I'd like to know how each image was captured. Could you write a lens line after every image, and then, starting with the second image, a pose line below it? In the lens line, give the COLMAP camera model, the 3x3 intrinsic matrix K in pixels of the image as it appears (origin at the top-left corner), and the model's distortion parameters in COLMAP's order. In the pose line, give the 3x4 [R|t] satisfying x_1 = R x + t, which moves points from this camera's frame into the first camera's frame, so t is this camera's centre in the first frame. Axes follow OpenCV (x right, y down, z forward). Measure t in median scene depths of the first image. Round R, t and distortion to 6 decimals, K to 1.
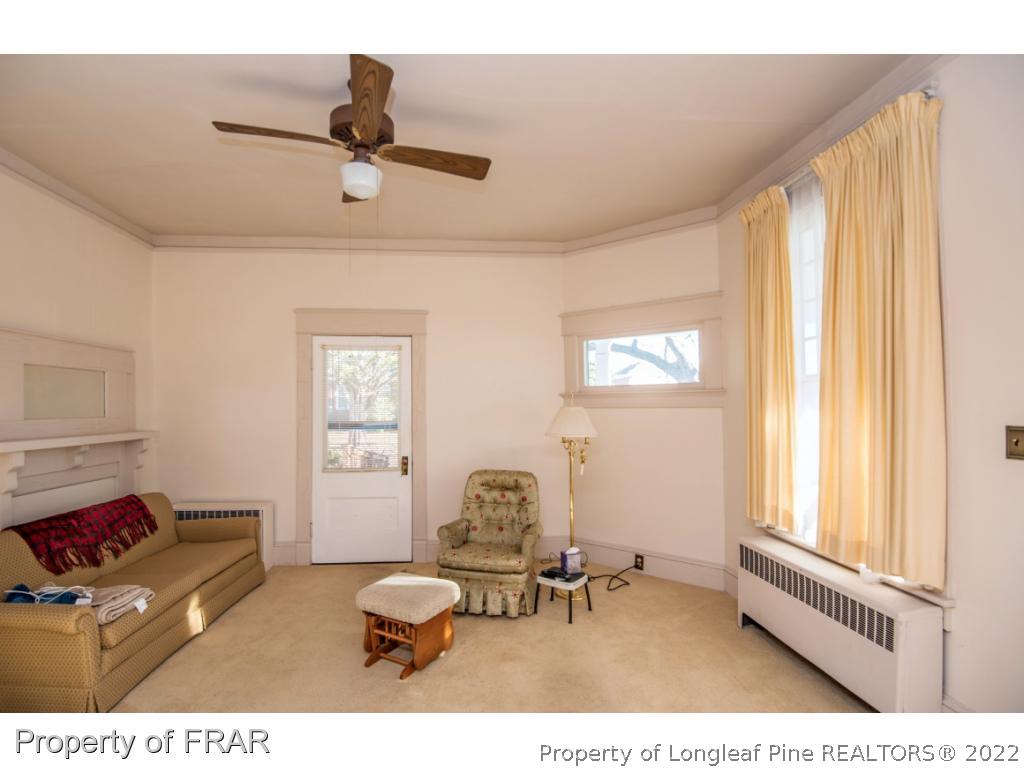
lens RADIAL K [[489.8, 0, 511.8], [0, 489.8, 397.0], [0, 0, 1]] dist [-0.010369, -0.010943]
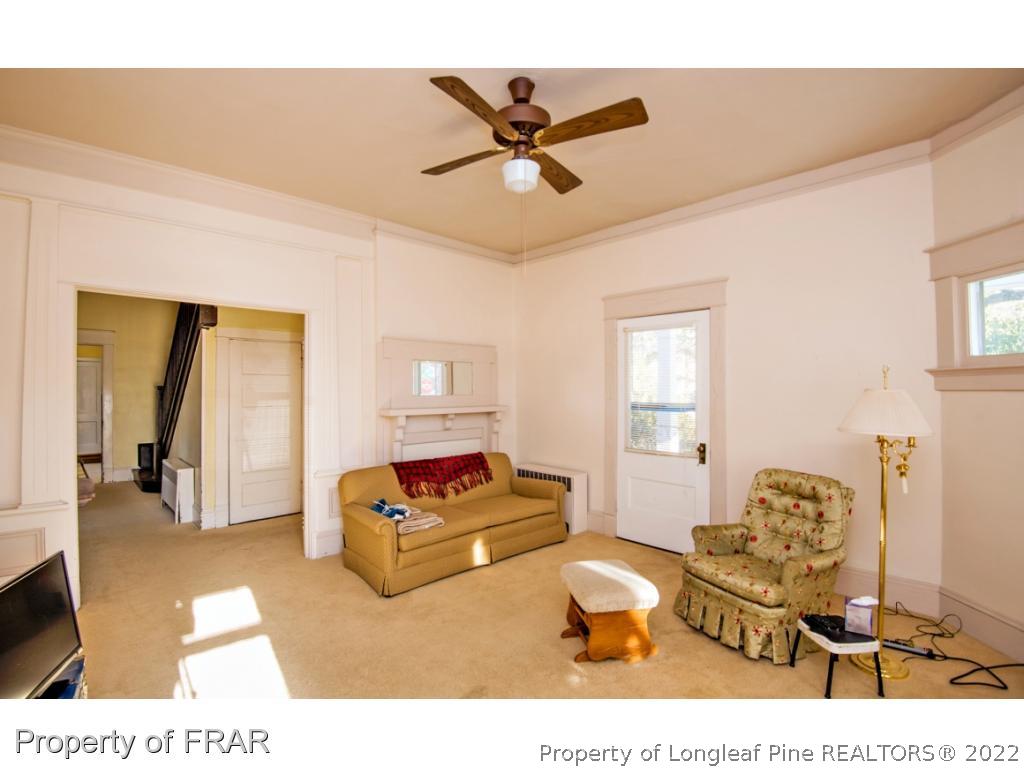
lens RADIAL K [[489.8, 0, 508.6], [0, 489.8, 388.2], [0, 0, 1]] dist [-0.010369, -0.010943]
pose [[0.626142, 0.004153, -0.779698, 0.312595], [0.013324, 0.999783, 0.016025, 0.000969], [0.779595, -0.020423, 0.625951, 0.188677]]
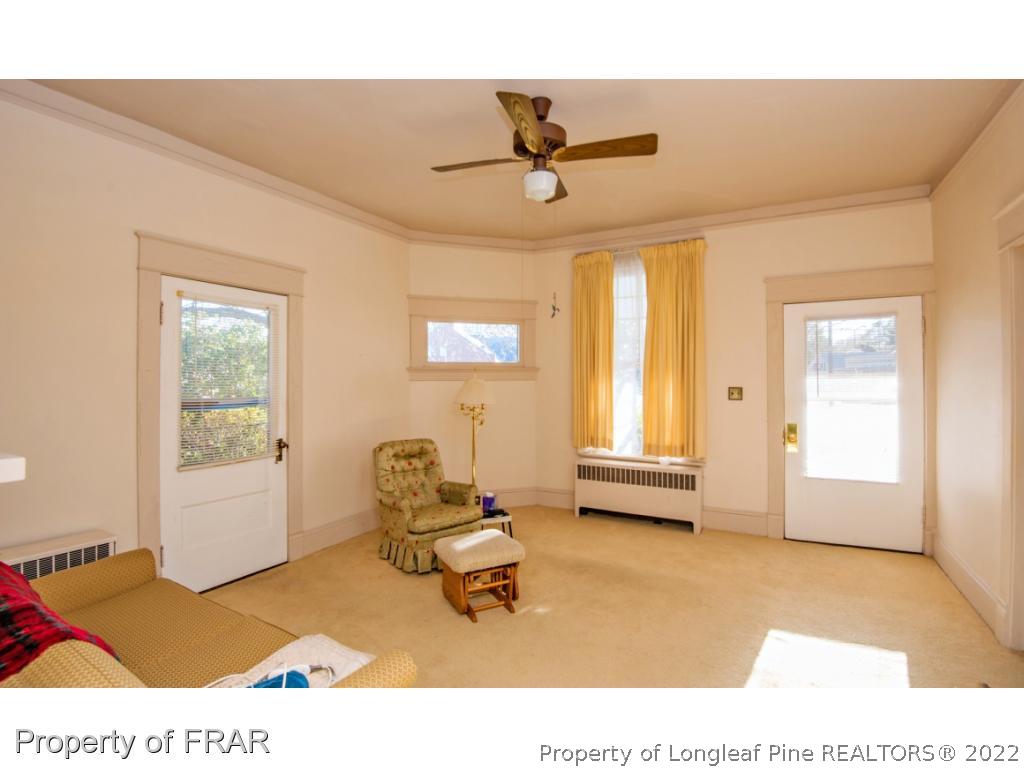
lens RADIAL K [[489.8, 0, 509.1], [0, 489.8, 378.6], [0, 0, 1]] dist [-0.010369, -0.010943]
pose [[0.549058, 0.005152, 0.835768, -0.839344], [-0.016321, 0.999856, 0.004558, 0.010648], [-0.835625, -0.016143, 0.549063, 0.260034]]
